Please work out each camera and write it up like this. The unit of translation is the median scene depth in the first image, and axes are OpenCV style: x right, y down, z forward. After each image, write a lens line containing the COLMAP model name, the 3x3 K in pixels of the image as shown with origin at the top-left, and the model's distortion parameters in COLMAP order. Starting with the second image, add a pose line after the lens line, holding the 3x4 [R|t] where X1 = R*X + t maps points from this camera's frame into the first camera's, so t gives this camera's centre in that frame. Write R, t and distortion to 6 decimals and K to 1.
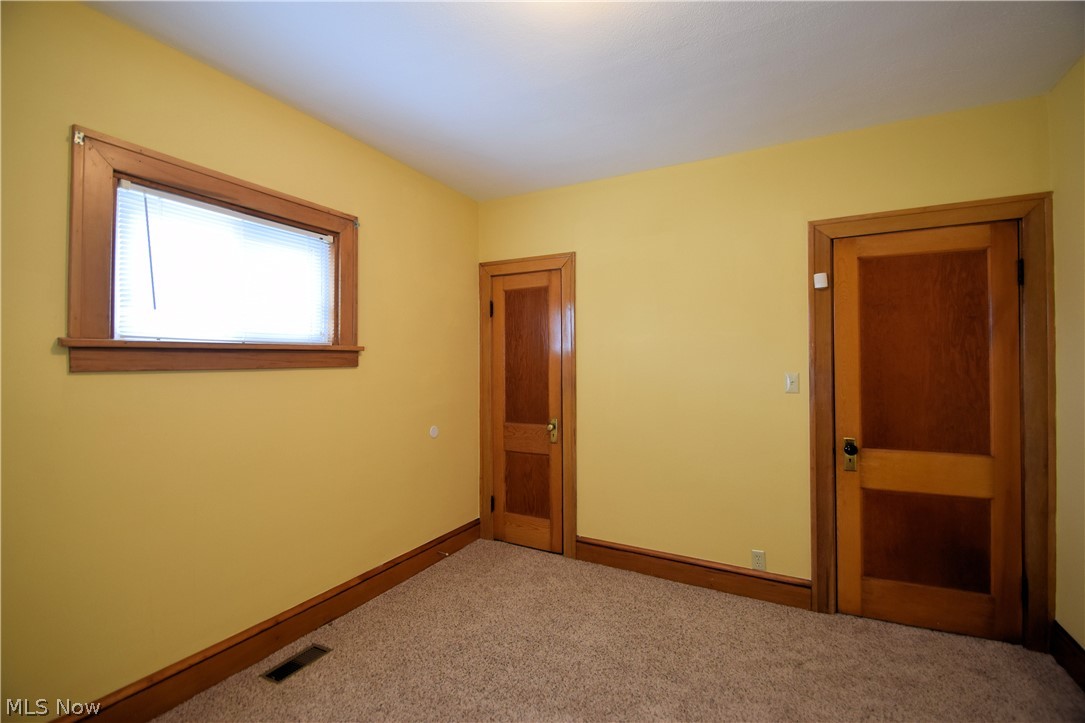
lens RADIAL K [[474.1, 0, 540.4], [0, 474.1, 357.0], [0, 0, 1]] dist [0.000430, -0.000013]
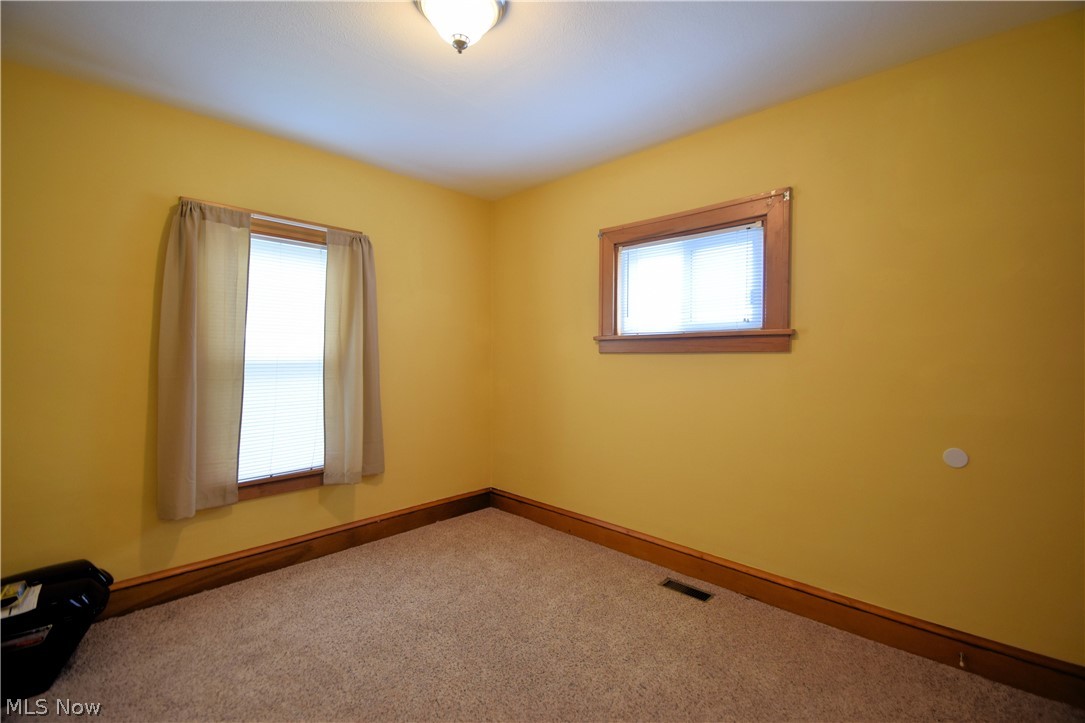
lens RADIAL K [[474.1, 0, 542.4], [0, 474.1, 359.0], [0, 0, 1]] dist [0.000430, -0.000013]
pose [[-0.267137, 0.015052, -0.963541, 0.685166], [0.011787, 0.999854, 0.012351, 0.020149], [0.963586, -0.008058, -0.267276, 0.863982]]
